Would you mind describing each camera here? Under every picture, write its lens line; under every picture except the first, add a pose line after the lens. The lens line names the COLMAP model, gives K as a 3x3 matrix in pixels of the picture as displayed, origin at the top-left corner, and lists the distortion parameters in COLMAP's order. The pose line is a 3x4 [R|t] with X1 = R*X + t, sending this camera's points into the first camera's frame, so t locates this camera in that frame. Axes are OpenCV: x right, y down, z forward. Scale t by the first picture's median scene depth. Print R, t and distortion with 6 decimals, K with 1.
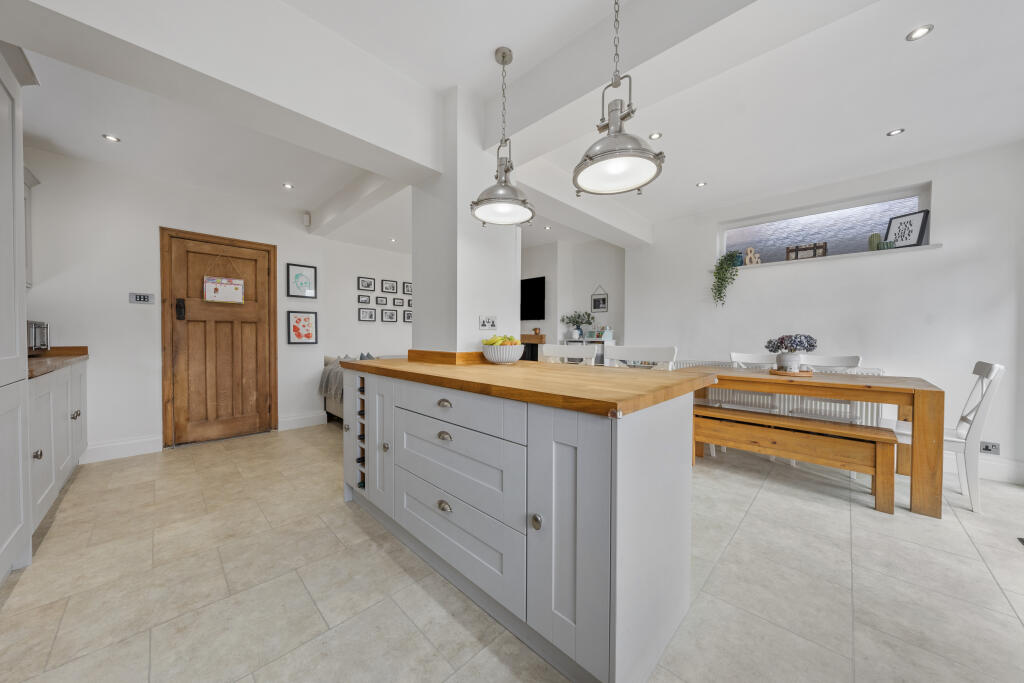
lens RADIAL K [[347.0, 0, 513.7], [0, 347.0, 337.6], [0, 0, 1]] dist [-0.004987, 0.000443]
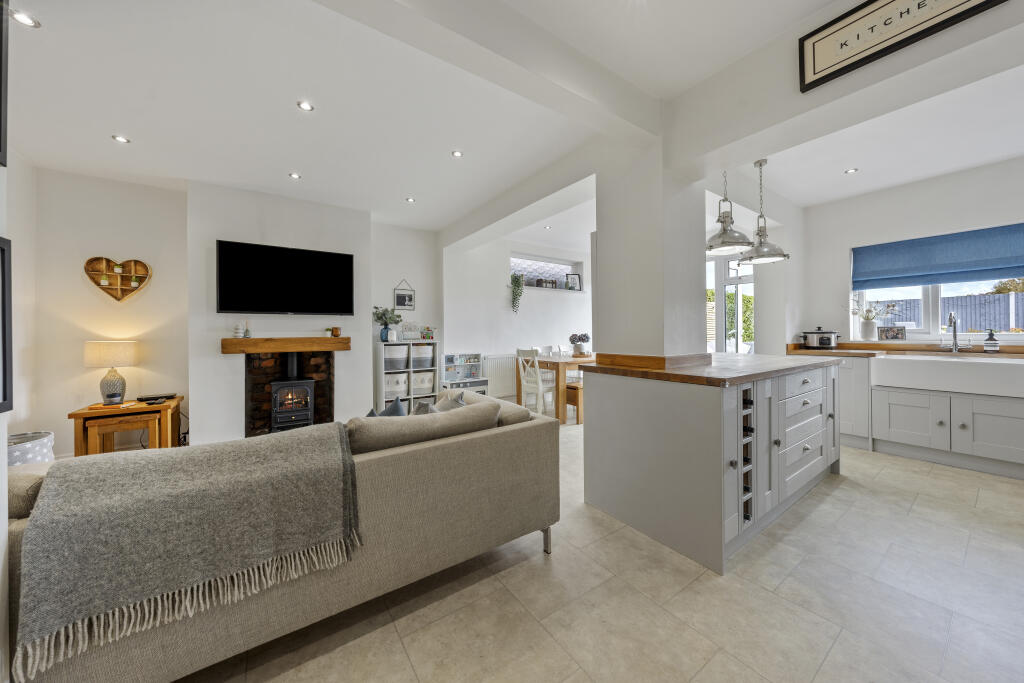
lens RADIAL K [[347.0, 0, 509.6], [0, 347.0, 332.0], [0, 0, 1]] dist [-0.004987, 0.000443]
pose [[0.196105, -0.008144, 0.980549, -0.730199], [0.015915, 0.999860, 0.005121, -0.022768], [-0.980454, 0.014602, 0.196207, 0.738150]]
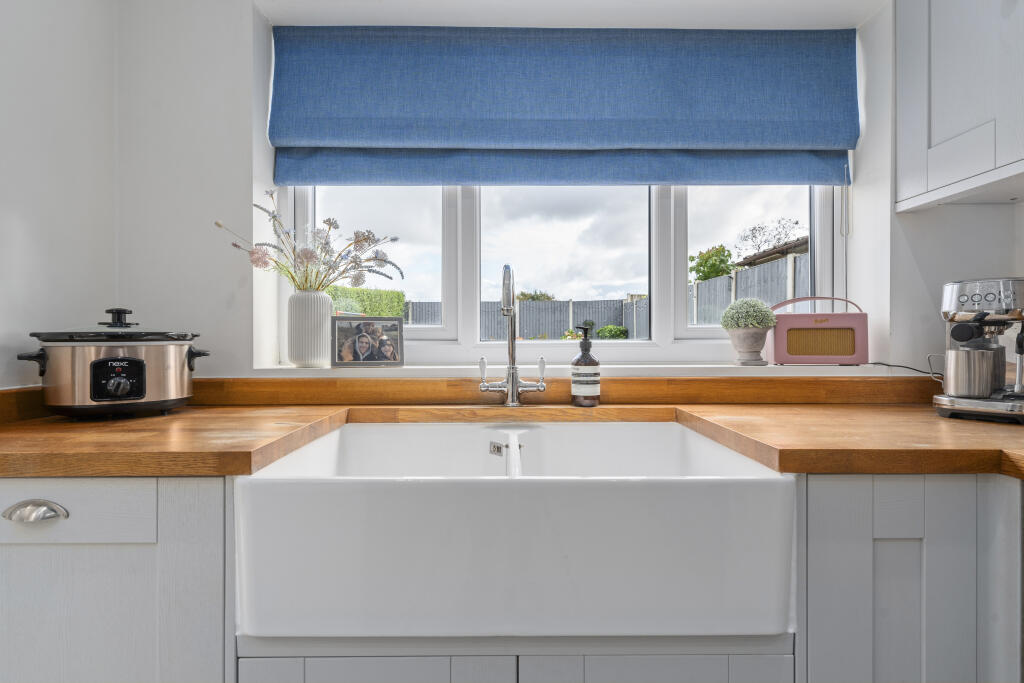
lens RADIAL K [[528.3, 0, 519.6], [0, 528.3, 339.0], [0, 0, 1]] dist [0.014562, 0.000669]
pose [[-0.710717, -0.006938, 0.703444, -0.009308], [-0.000027, 0.999952, 0.009836, -0.004067], [-0.703478, 0.006971, -0.710683, 0.141219]]
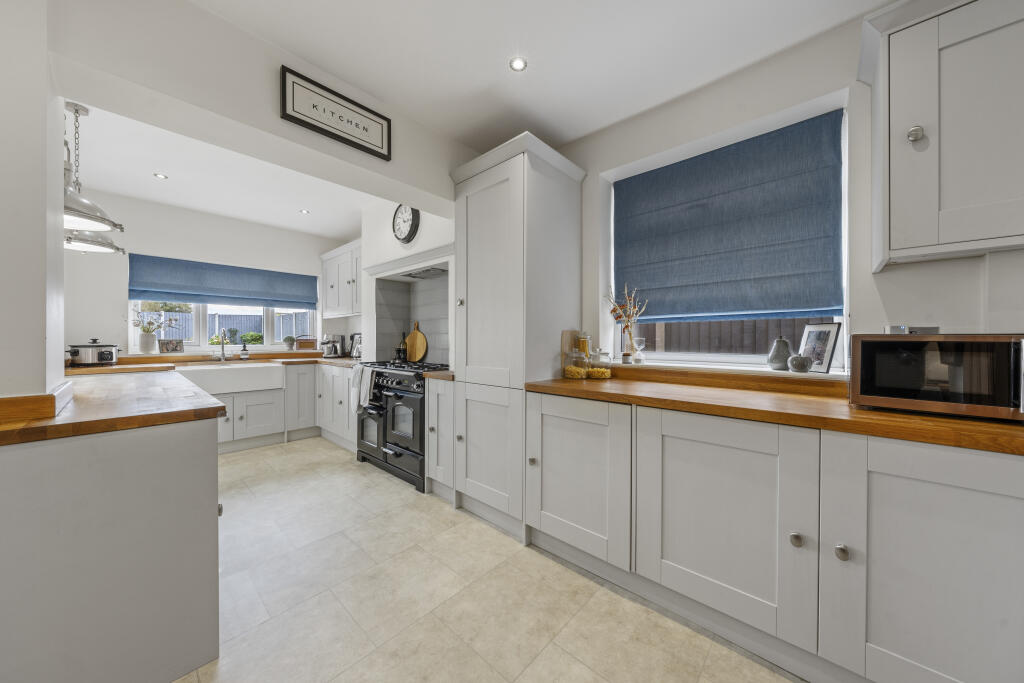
lens RADIAL K [[347.0, 0, 515.7], [0, 347.0, 340.0], [0, 0, 1]] dist [-0.004987, 0.000443]
pose [[-0.999103, -0.005104, -0.042048, -0.544132], [-0.005433, 0.999956, 0.007696, -0.027420], [0.042007, 0.007918, -0.999086, 0.905872]]
